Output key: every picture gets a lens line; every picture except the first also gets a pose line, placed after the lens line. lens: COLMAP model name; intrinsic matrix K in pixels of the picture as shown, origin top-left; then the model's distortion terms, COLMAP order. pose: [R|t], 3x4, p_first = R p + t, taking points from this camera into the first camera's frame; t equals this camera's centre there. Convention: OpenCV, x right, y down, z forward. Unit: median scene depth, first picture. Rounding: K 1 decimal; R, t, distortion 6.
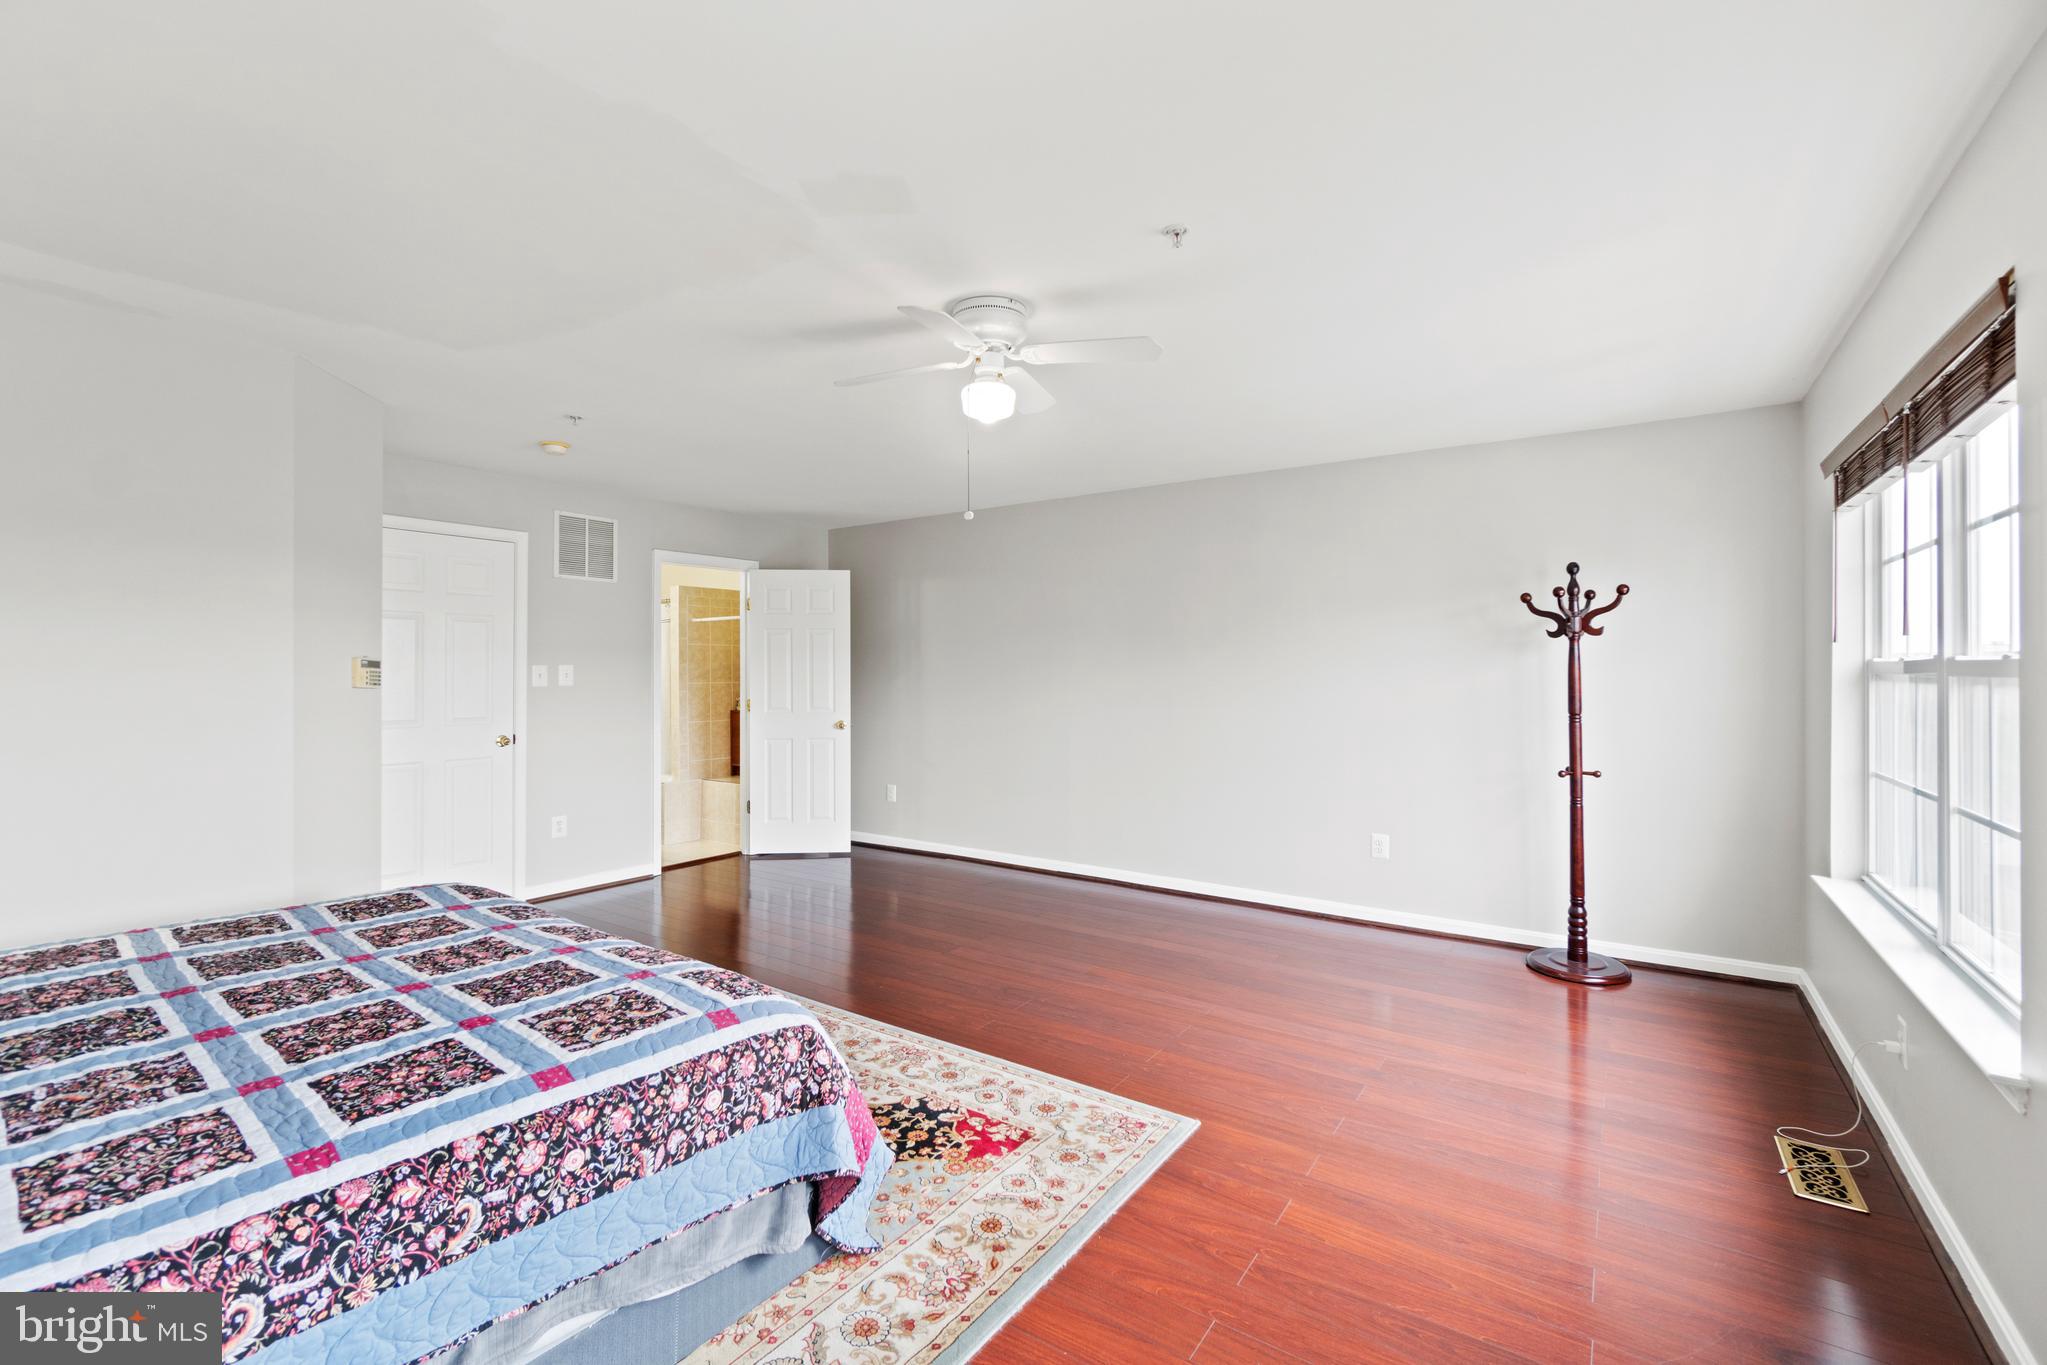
lens RADIAL K [[889.4, 0, 1011.7], [0, 889.4, 668.5], [0, 0, 1]] dist [-0.001384, -0.000567]
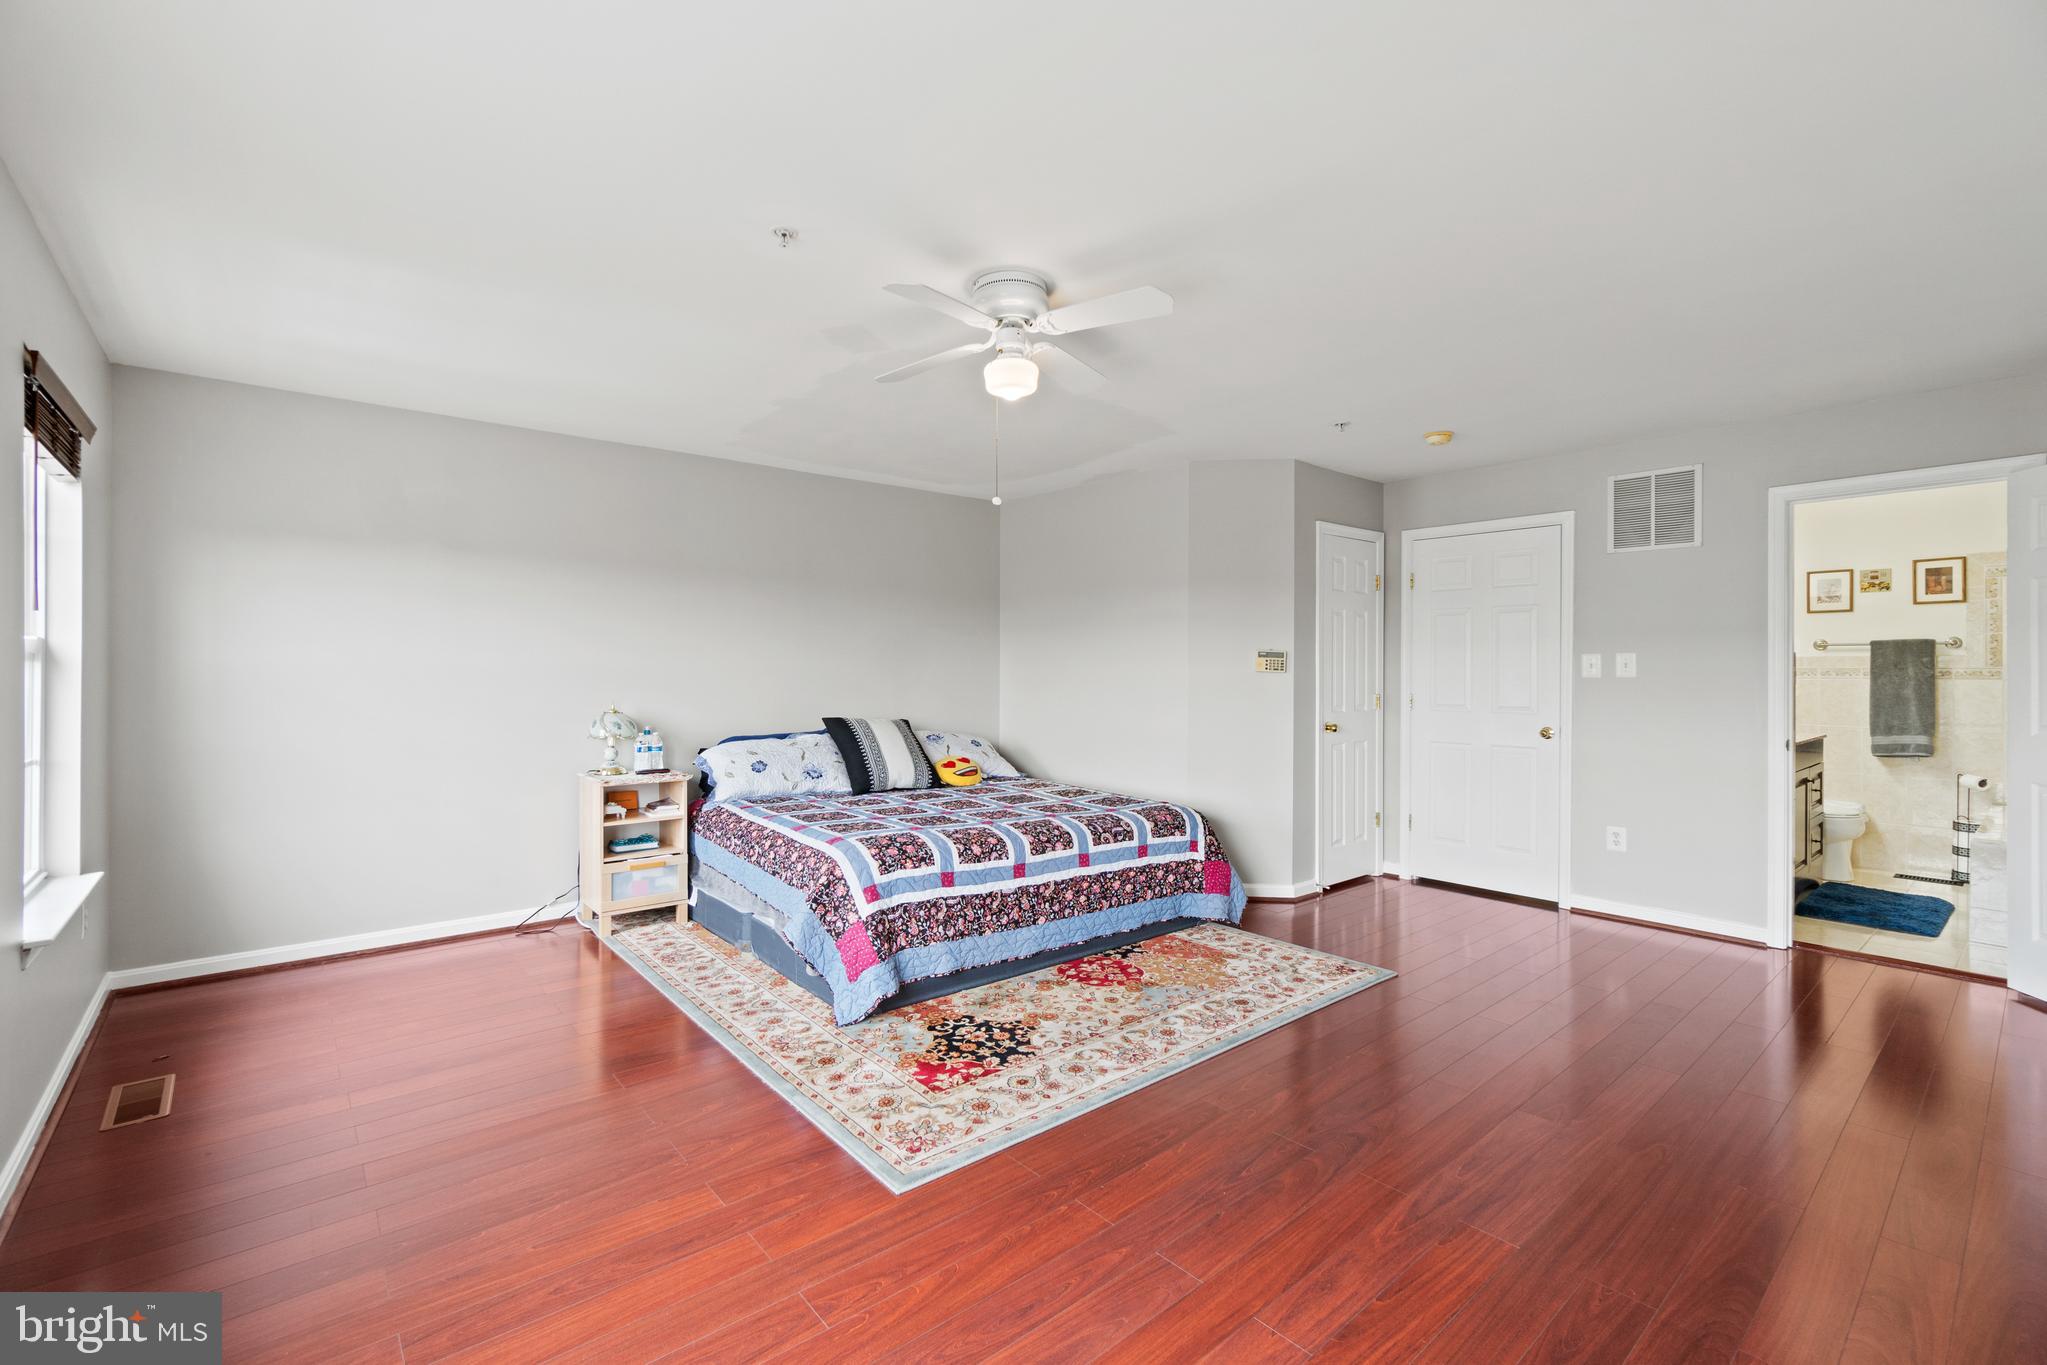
lens RADIAL K [[889.4, 0, 1011.7], [0, 889.4, 671.7], [0, 0, 1]] dist [-0.001384, -0.000567]
pose [[-0.263413, -0.001768, -0.964682, 0.942827], [-0.001237, 0.999998, -0.001495, 0.031705], [0.964682, 0.000800, -0.263415, 1.274857]]
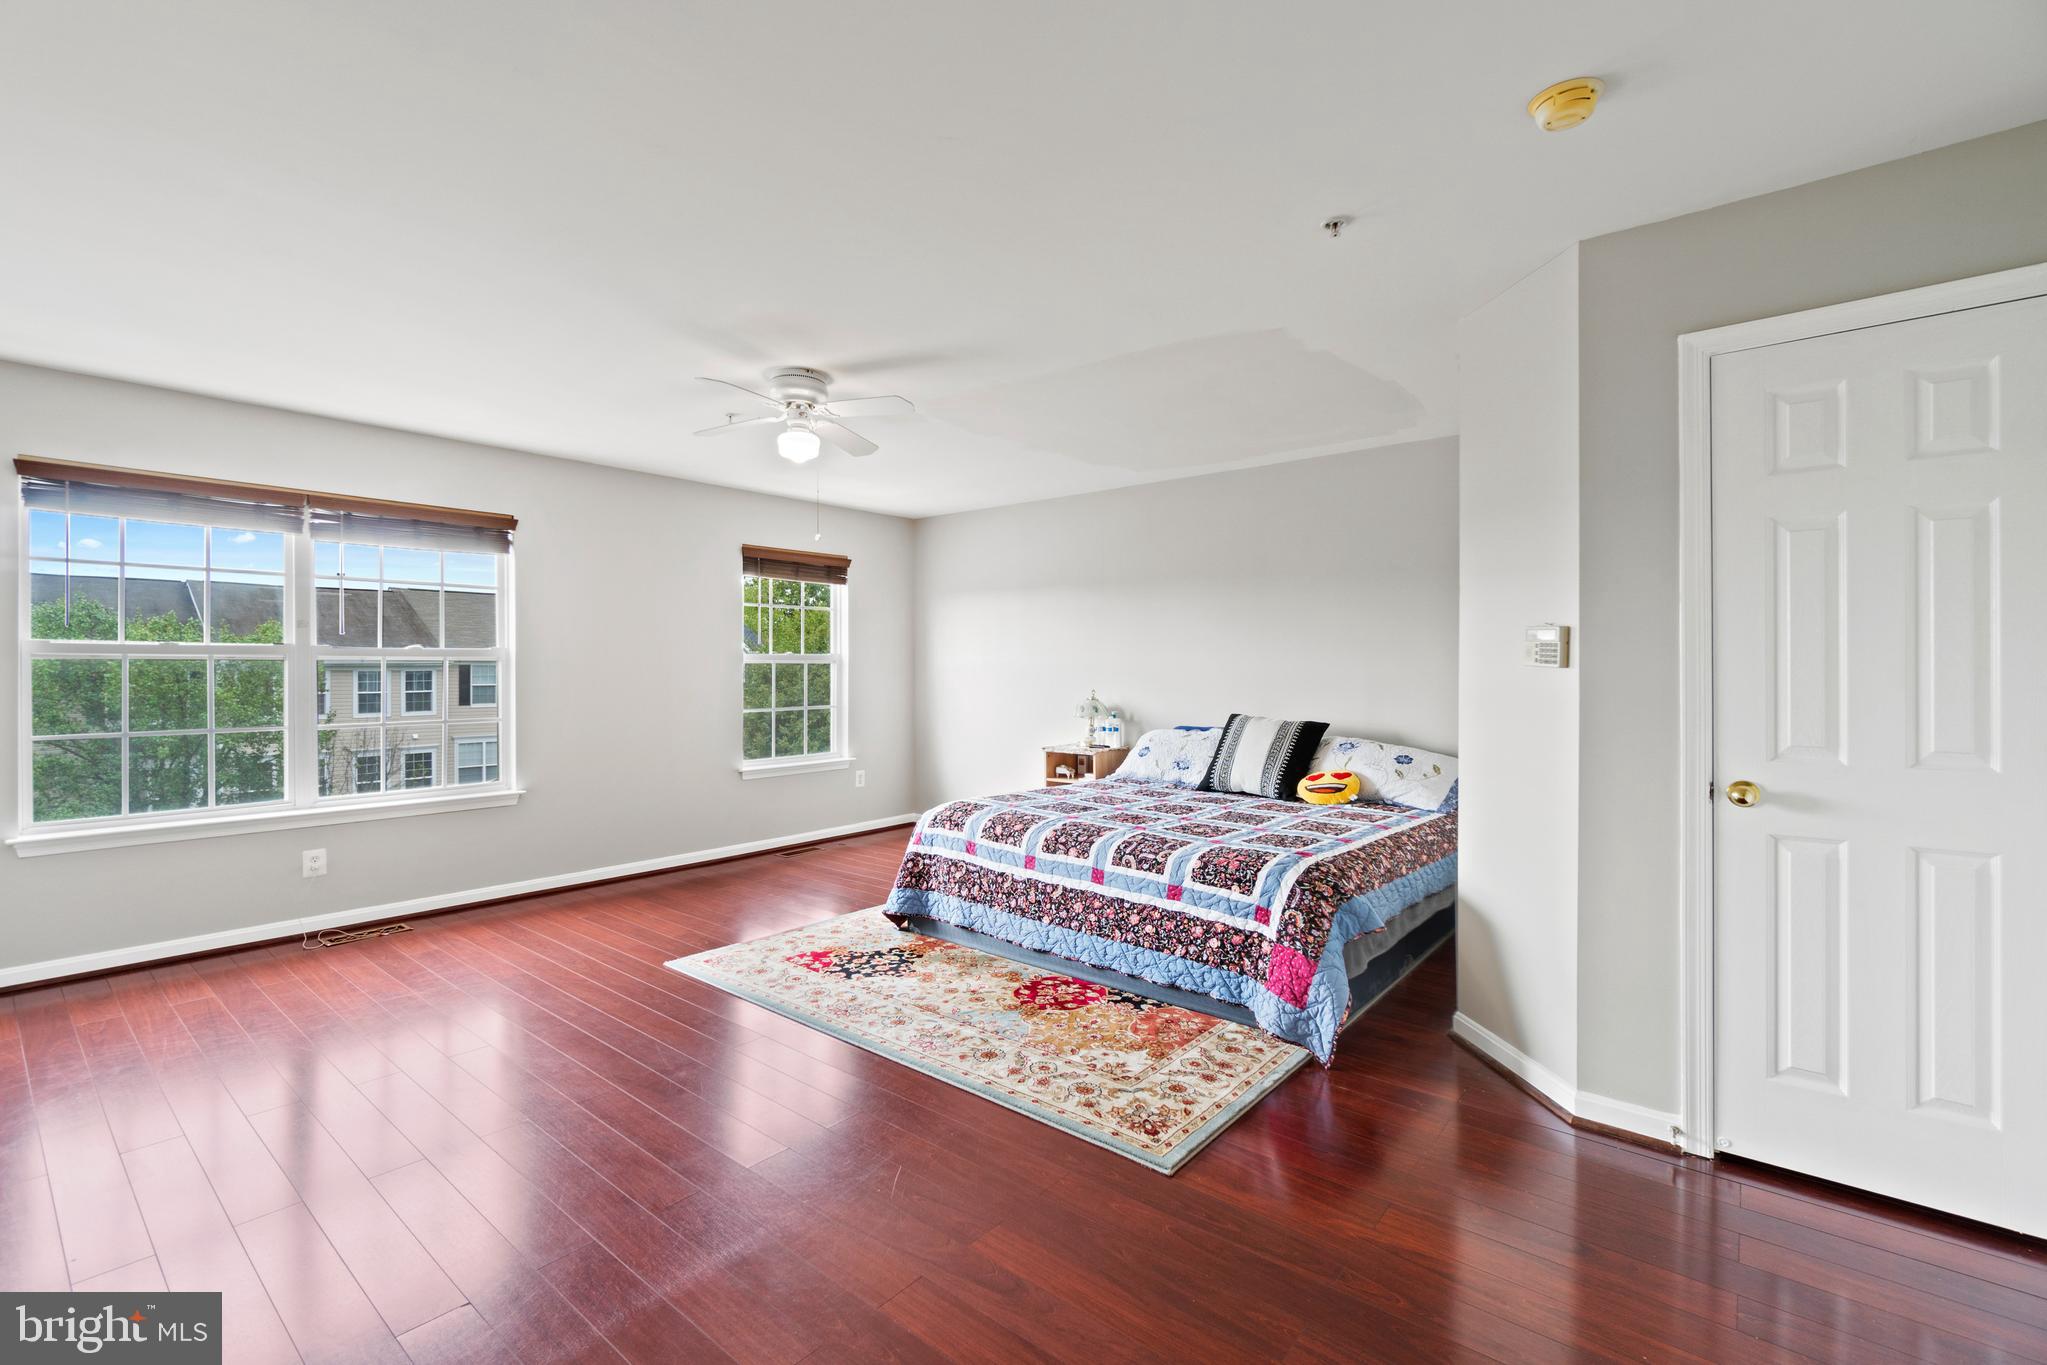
lens RADIAL K [[889.4, 0, 1013.2], [0, 889.4, 678.3], [0, 0, 1]] dist [-0.001384, -0.000567]
pose [[-0.996340, -0.003351, 0.085408, -0.457303], [-0.002523, 0.999949, 0.009794, 0.033188], [-0.085437, 0.009543, -0.996298, 2.303843]]
